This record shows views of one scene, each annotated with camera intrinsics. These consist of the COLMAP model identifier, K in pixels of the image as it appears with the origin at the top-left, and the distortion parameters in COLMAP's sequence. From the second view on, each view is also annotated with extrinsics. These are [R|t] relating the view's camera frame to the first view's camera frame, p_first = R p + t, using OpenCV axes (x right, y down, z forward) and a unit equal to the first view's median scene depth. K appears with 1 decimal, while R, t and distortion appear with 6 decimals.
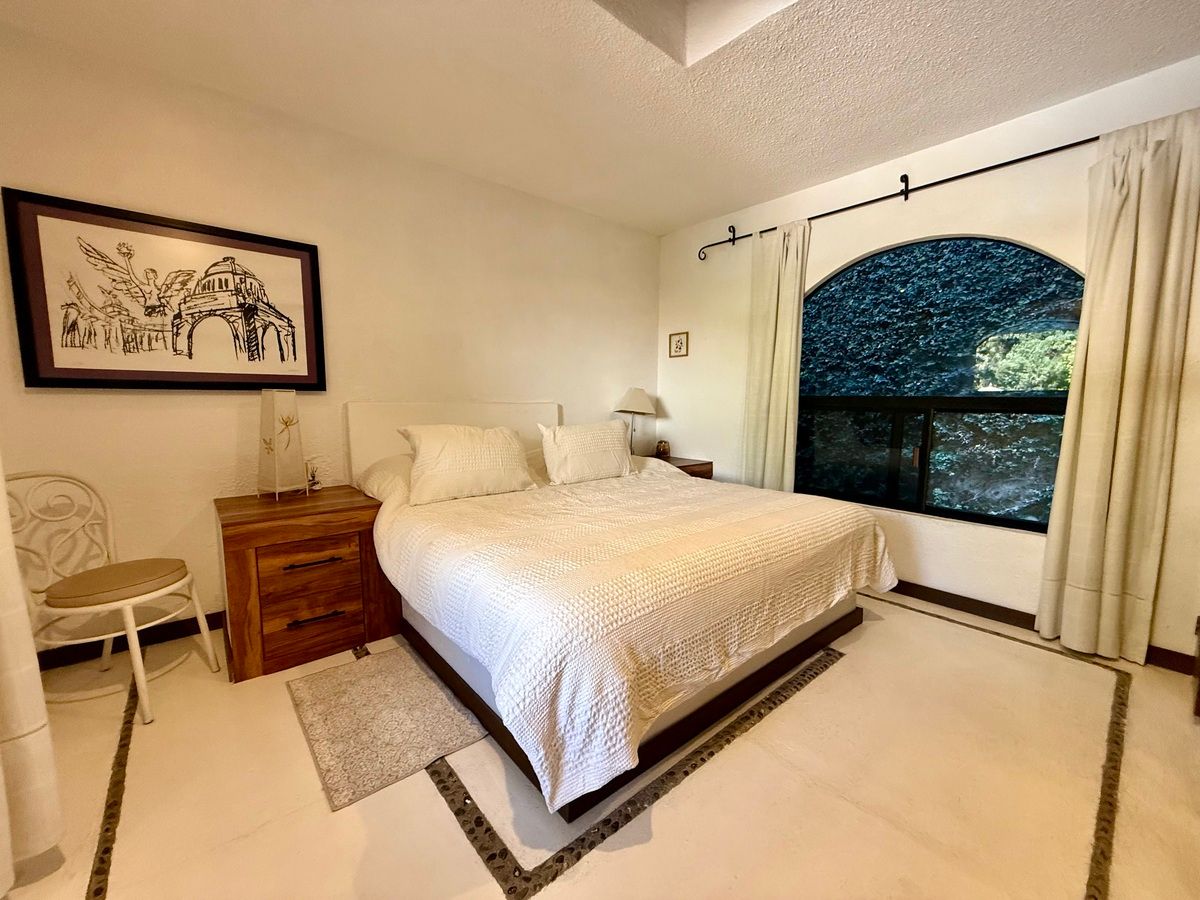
lens RADIAL K [[476.7, 0, 595.9], [0, 476.7, 448.7], [0, 0, 1]] dist [0.001578, -0.000040]
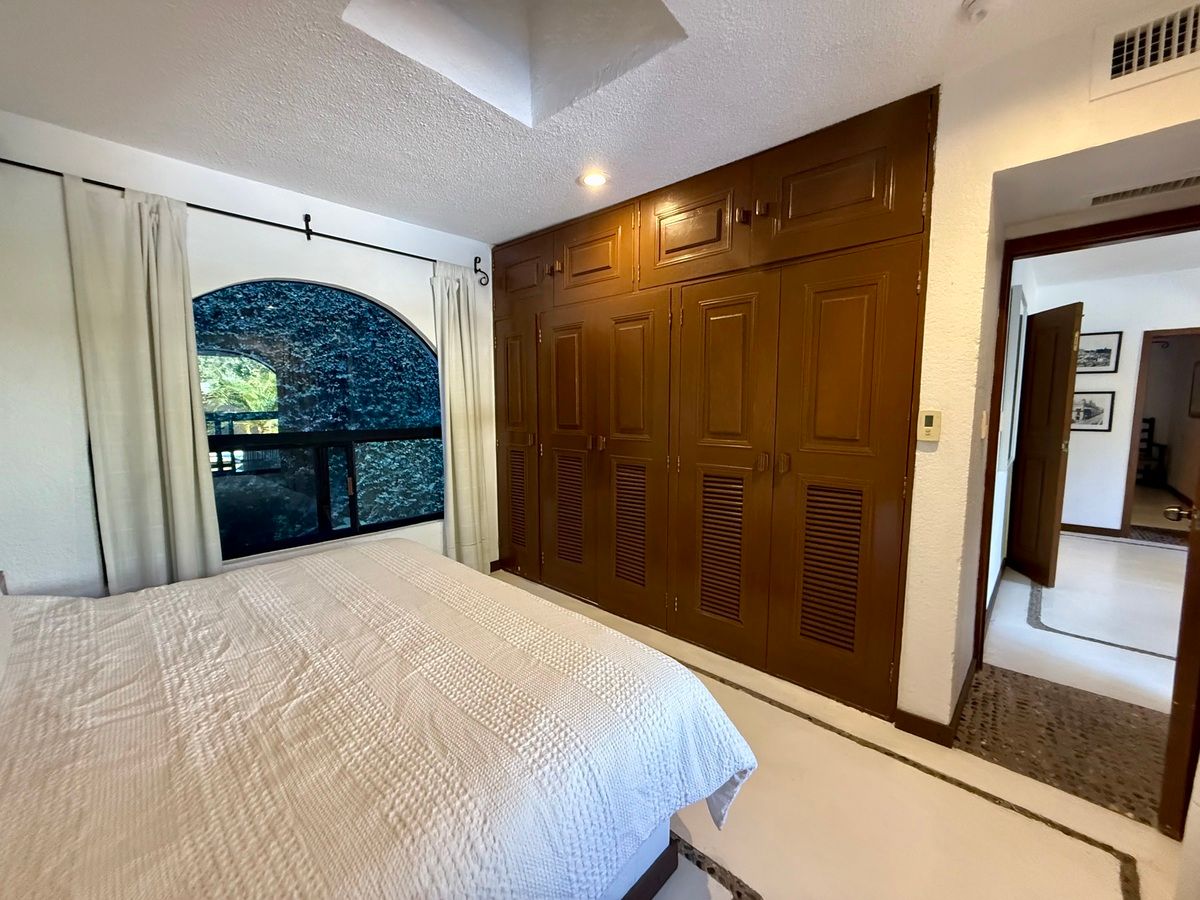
lens RADIAL K [[476.7, 0, 595.3], [0, 476.7, 450.1], [0, 0, 1]] dist [0.001578, -0.000040]
pose [[-0.112198, -0.107702, 0.987832, -0.408498], [0.109045, 0.986771, 0.119972, -0.117609], [-0.987685, 0.121178, -0.098970, 0.482353]]
